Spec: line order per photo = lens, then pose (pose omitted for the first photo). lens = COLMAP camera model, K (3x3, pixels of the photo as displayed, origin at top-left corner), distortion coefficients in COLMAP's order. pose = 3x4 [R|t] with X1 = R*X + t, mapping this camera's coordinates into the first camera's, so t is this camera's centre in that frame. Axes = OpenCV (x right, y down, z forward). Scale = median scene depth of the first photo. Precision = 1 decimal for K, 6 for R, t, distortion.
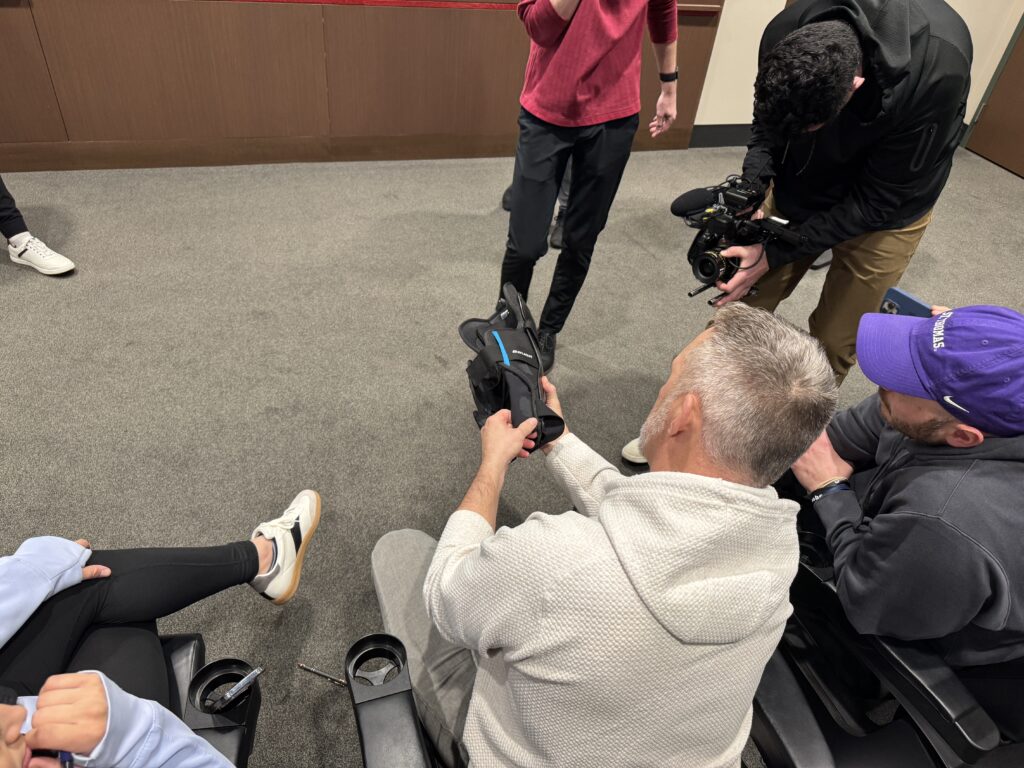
lens RADIAL K [[725.0, 0, 511.9], [0, 725.0, 381.2], [0, 0, 1]] dist [0.042222, -0.003650]
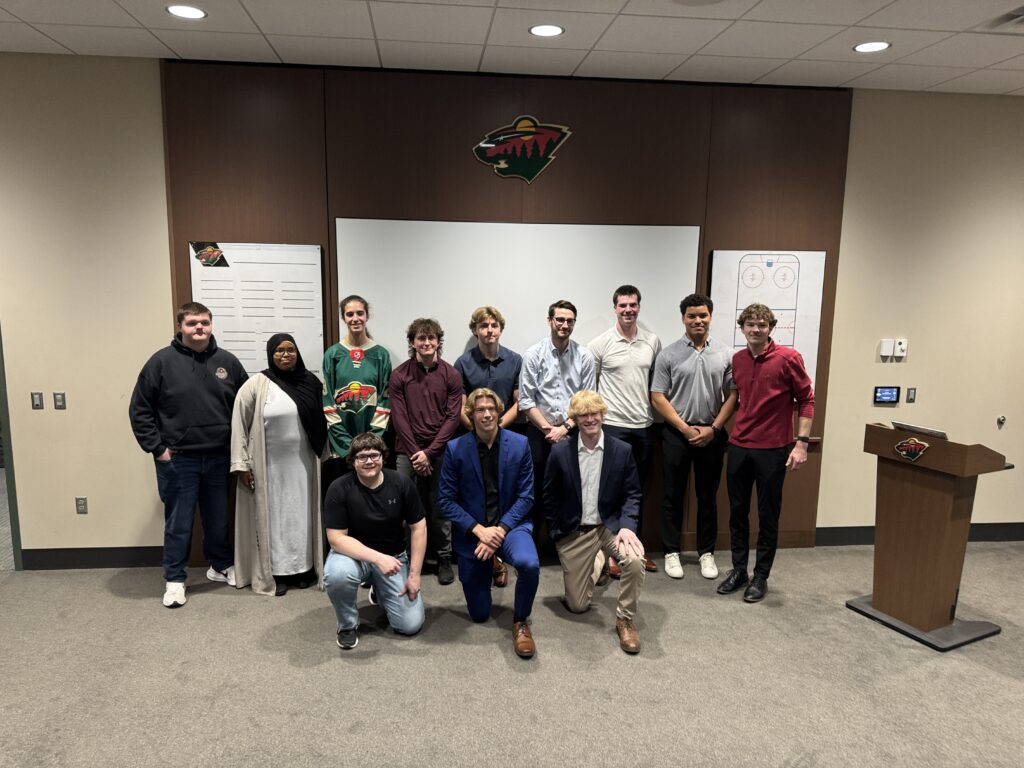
lens RADIAL K [[725.0, 0, 512.1], [0, 725.0, 382.7], [0, 0, 1]] dist [0.042222, -0.003650]
pose [[0.978878, -0.055939, -0.196645, 0.023880], [-0.053970, 0.857021, -0.512448, 0.126865], [0.197195, 0.512237, 0.835899, -0.318917]]
